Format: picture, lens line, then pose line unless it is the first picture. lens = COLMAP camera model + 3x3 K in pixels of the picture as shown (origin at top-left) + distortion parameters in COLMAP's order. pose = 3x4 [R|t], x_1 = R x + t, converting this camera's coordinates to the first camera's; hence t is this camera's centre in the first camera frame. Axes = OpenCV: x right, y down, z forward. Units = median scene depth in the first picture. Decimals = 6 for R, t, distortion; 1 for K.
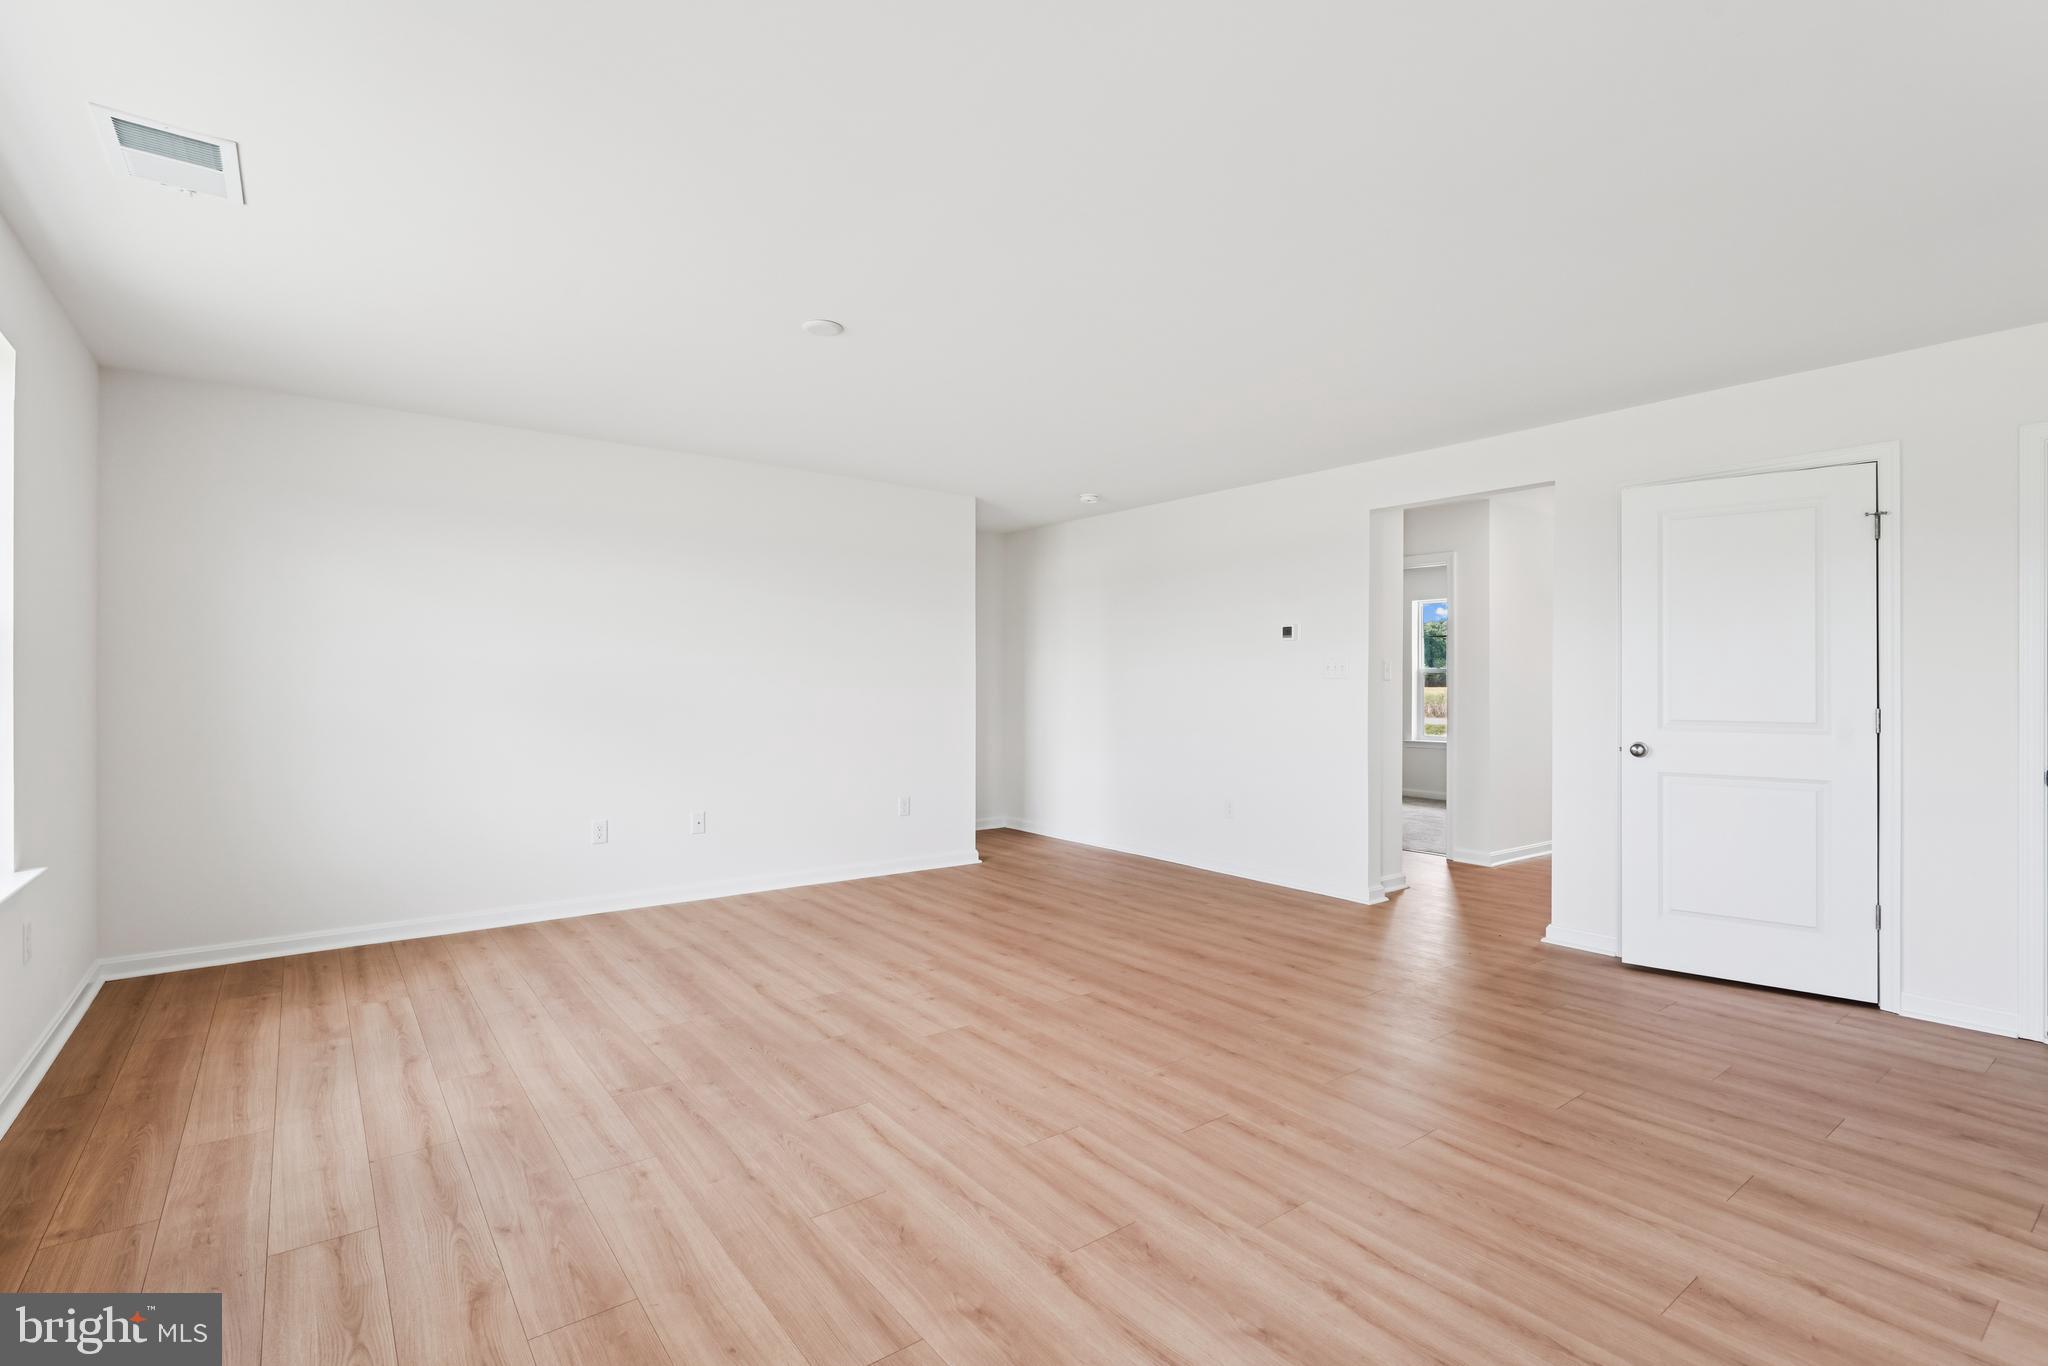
lens RADIAL K [[942.1, 0, 1015.5], [0, 942.1, 671.6], [0, 0, 1]] dist [-0.003536, -0.000731]
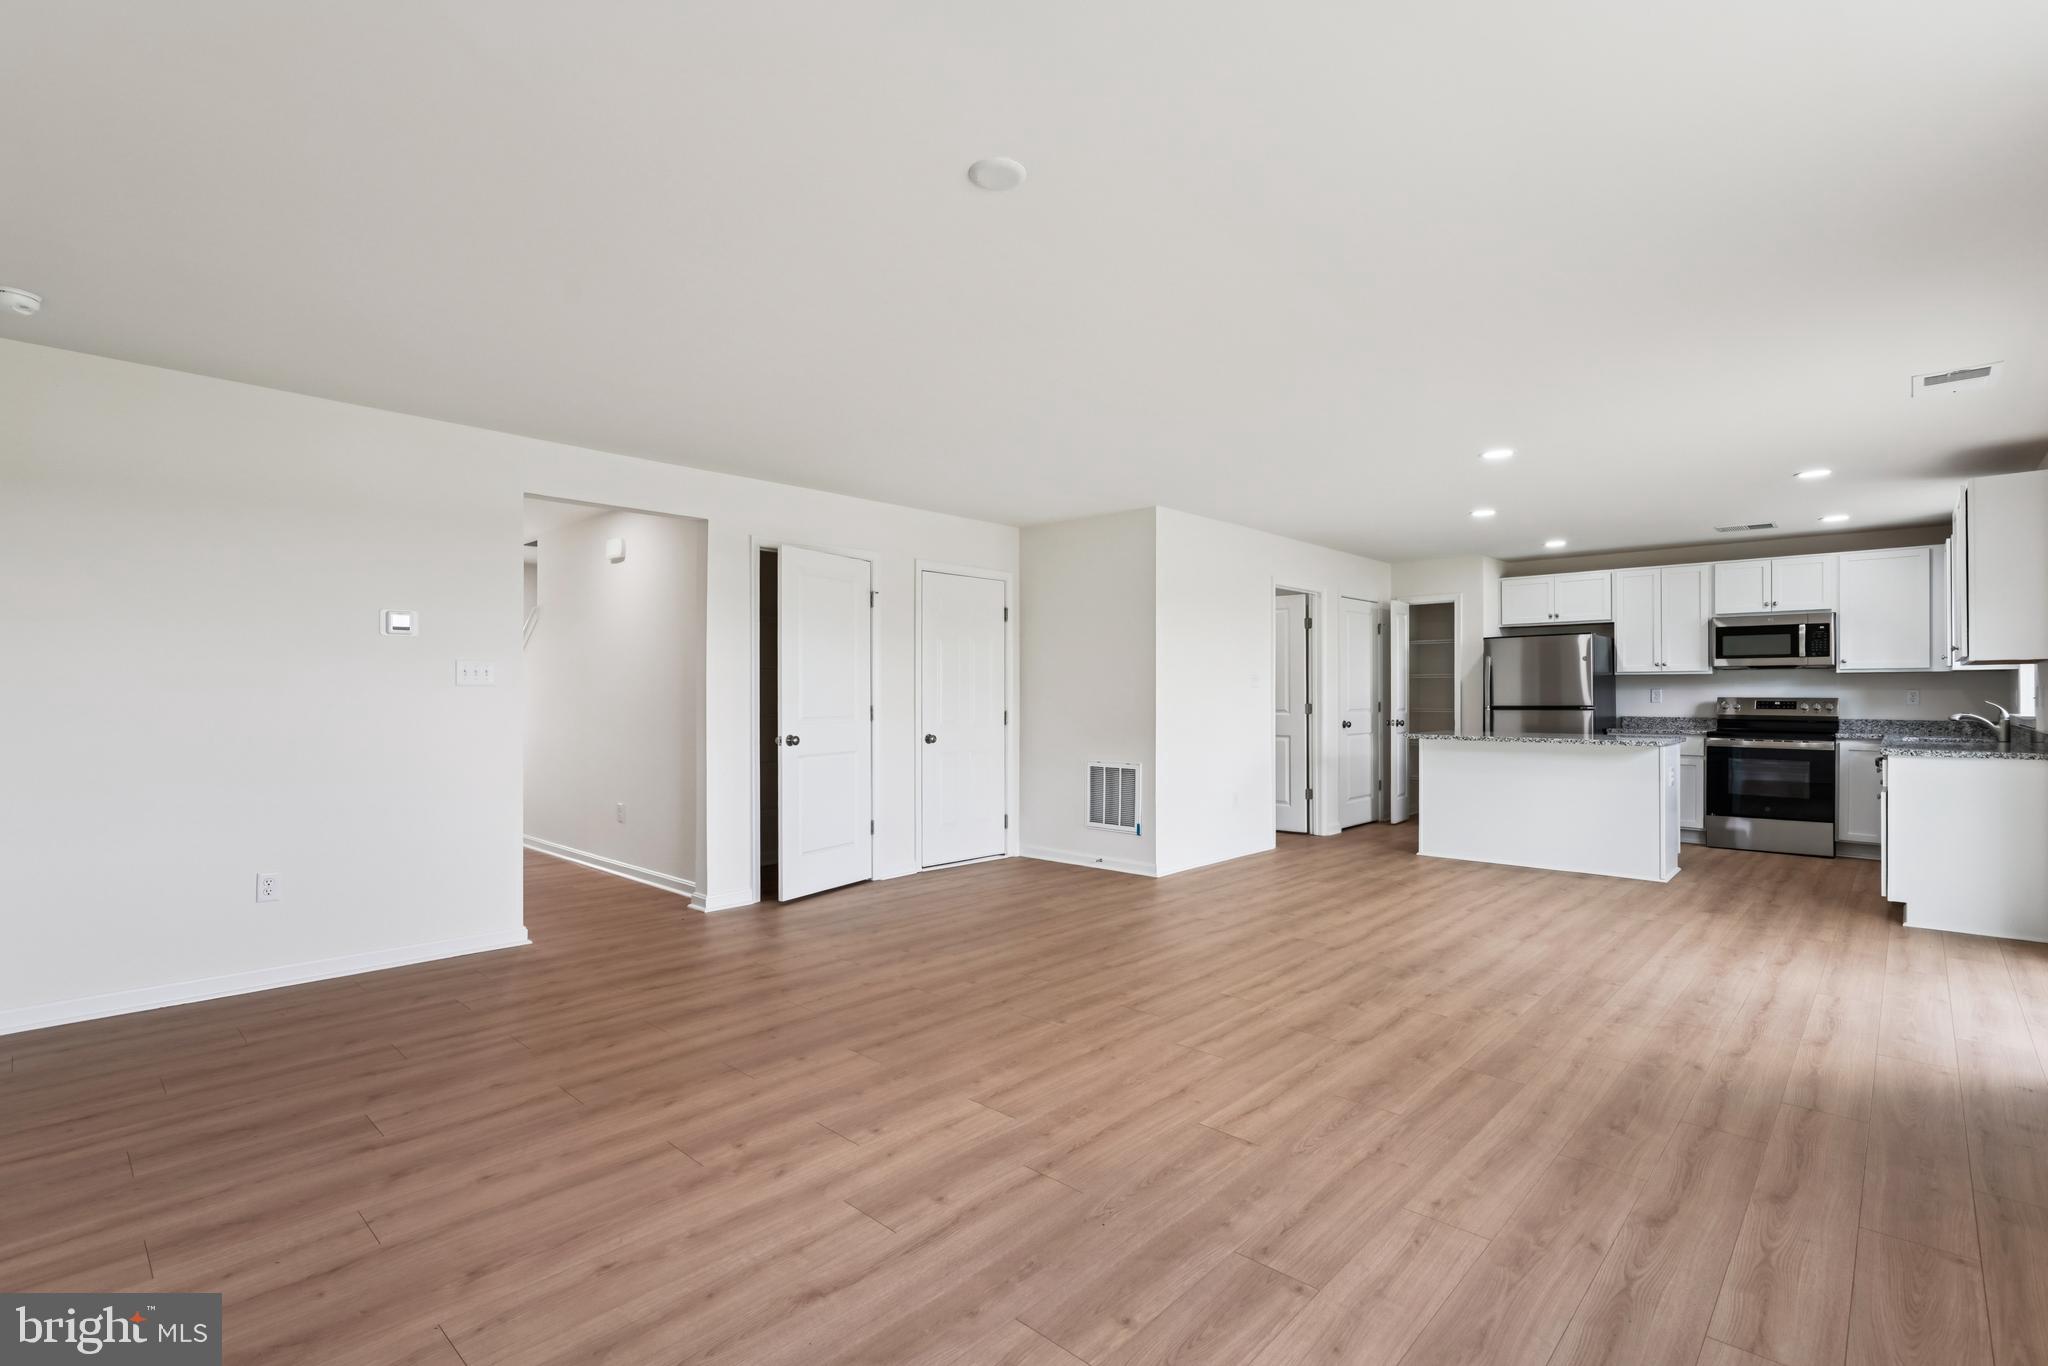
lens RADIAL K [[942.1, 0, 1010.2], [0, 942.1, 694.6], [0, 0, 1]] dist [-0.003536, -0.000731]
pose [[-0.158606, -0.003867, 0.987334, -0.935333], [-0.014510, 0.999893, 0.001585, 0.012561], [-0.987235, -0.014075, -0.158645, 1.166764]]
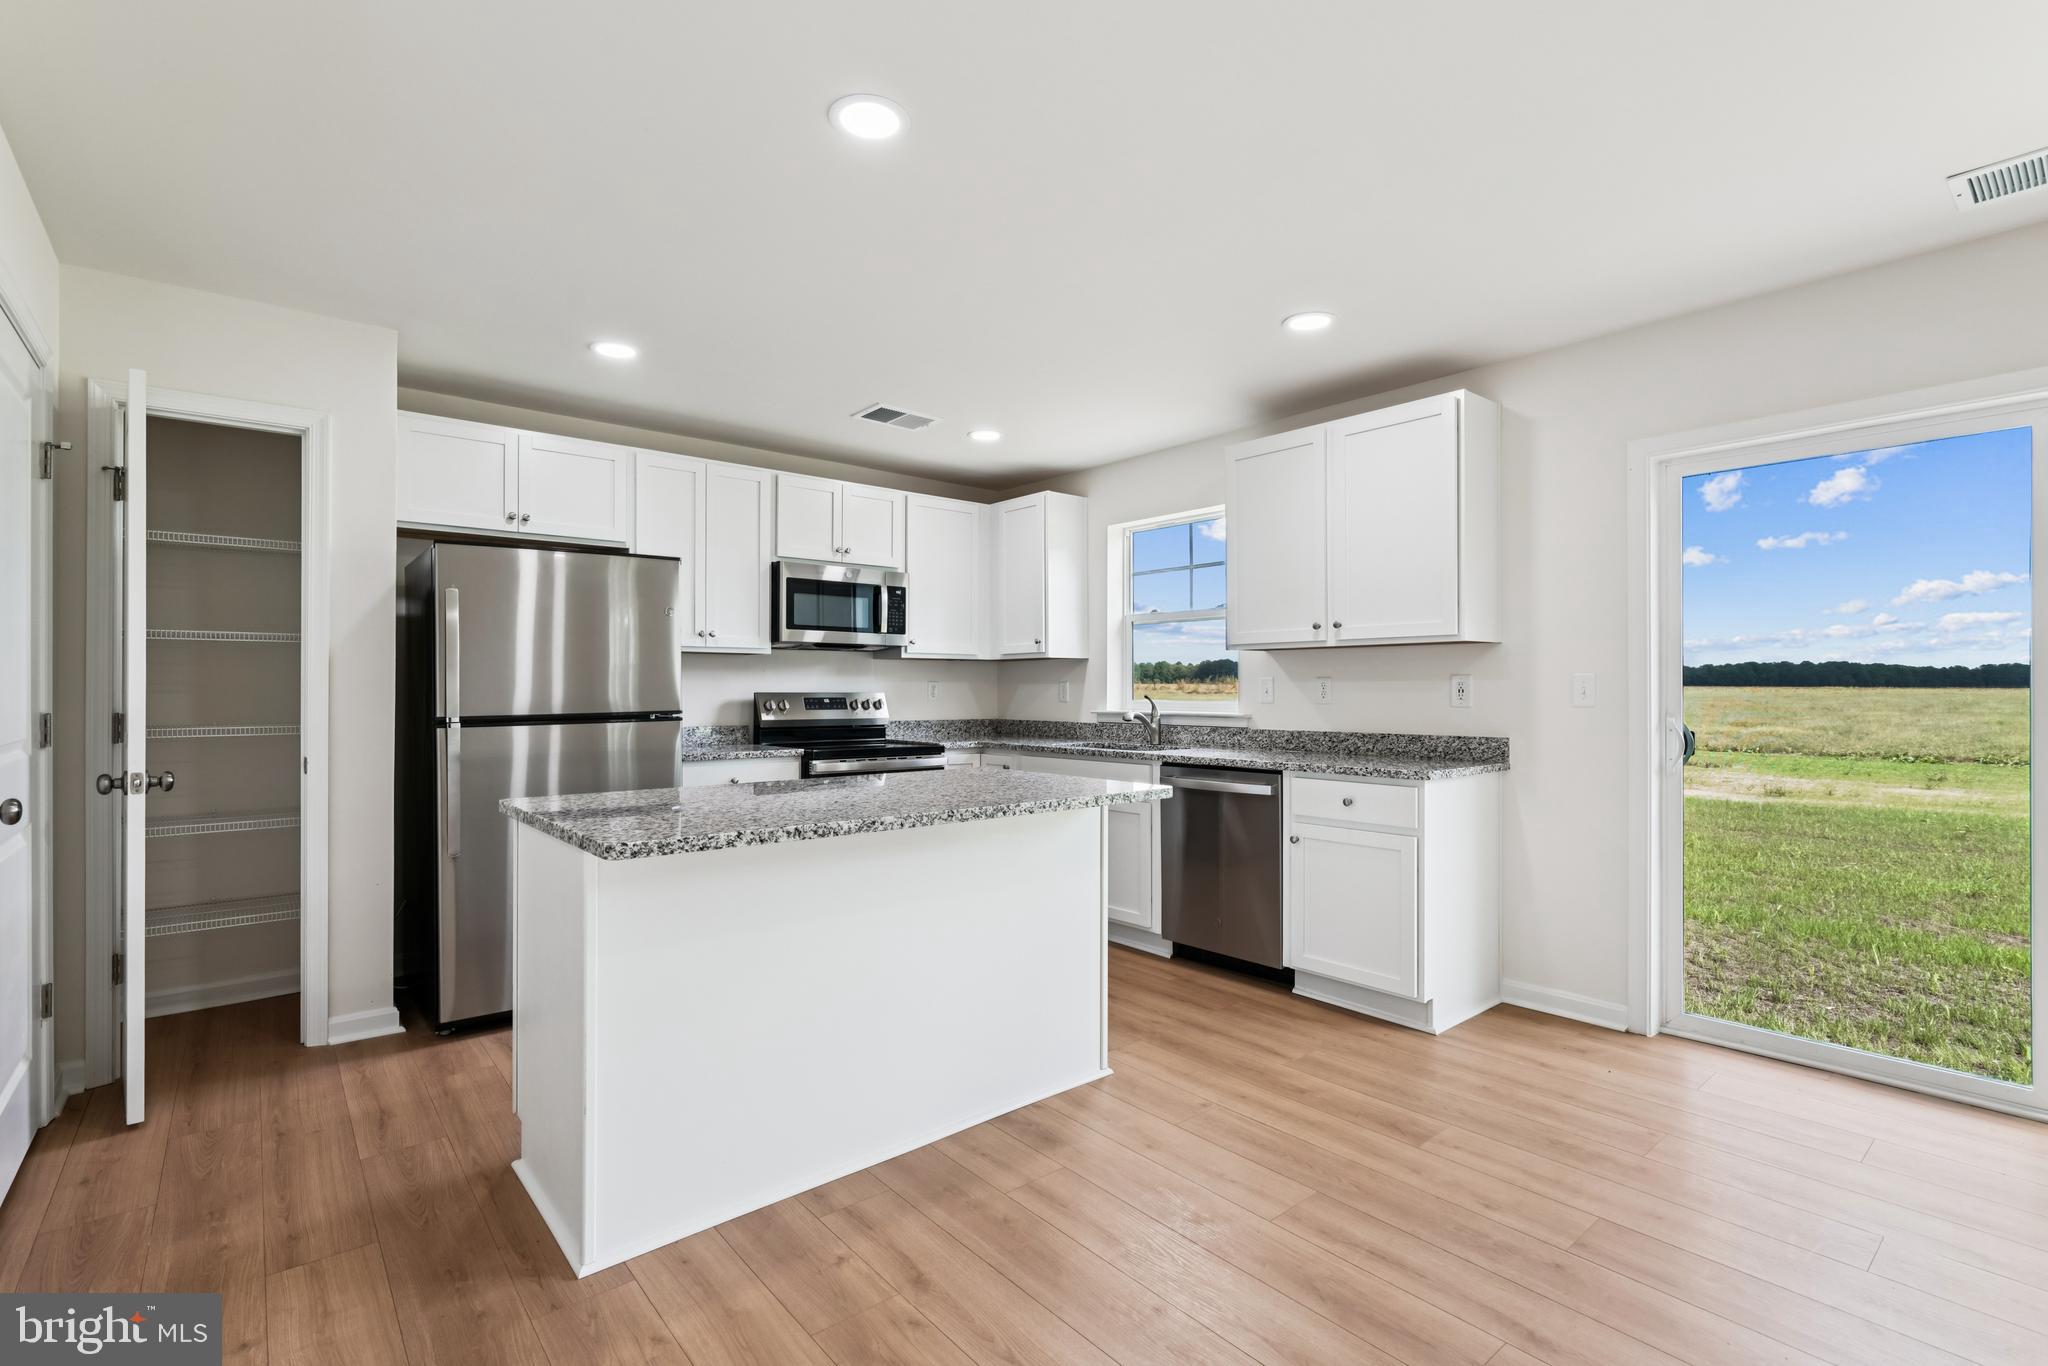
lens RADIAL K [[942.1, 0, 1022.4], [0, 942.1, 697.1], [0, 0, 1]] dist [-0.003536, -0.000731]
pose [[-0.999228, -0.003026, -0.039169, 0.876635], [-0.002838, 0.999984, -0.004844, 0.009644], [0.039183, -0.004729, -0.999221, 0.472006]]
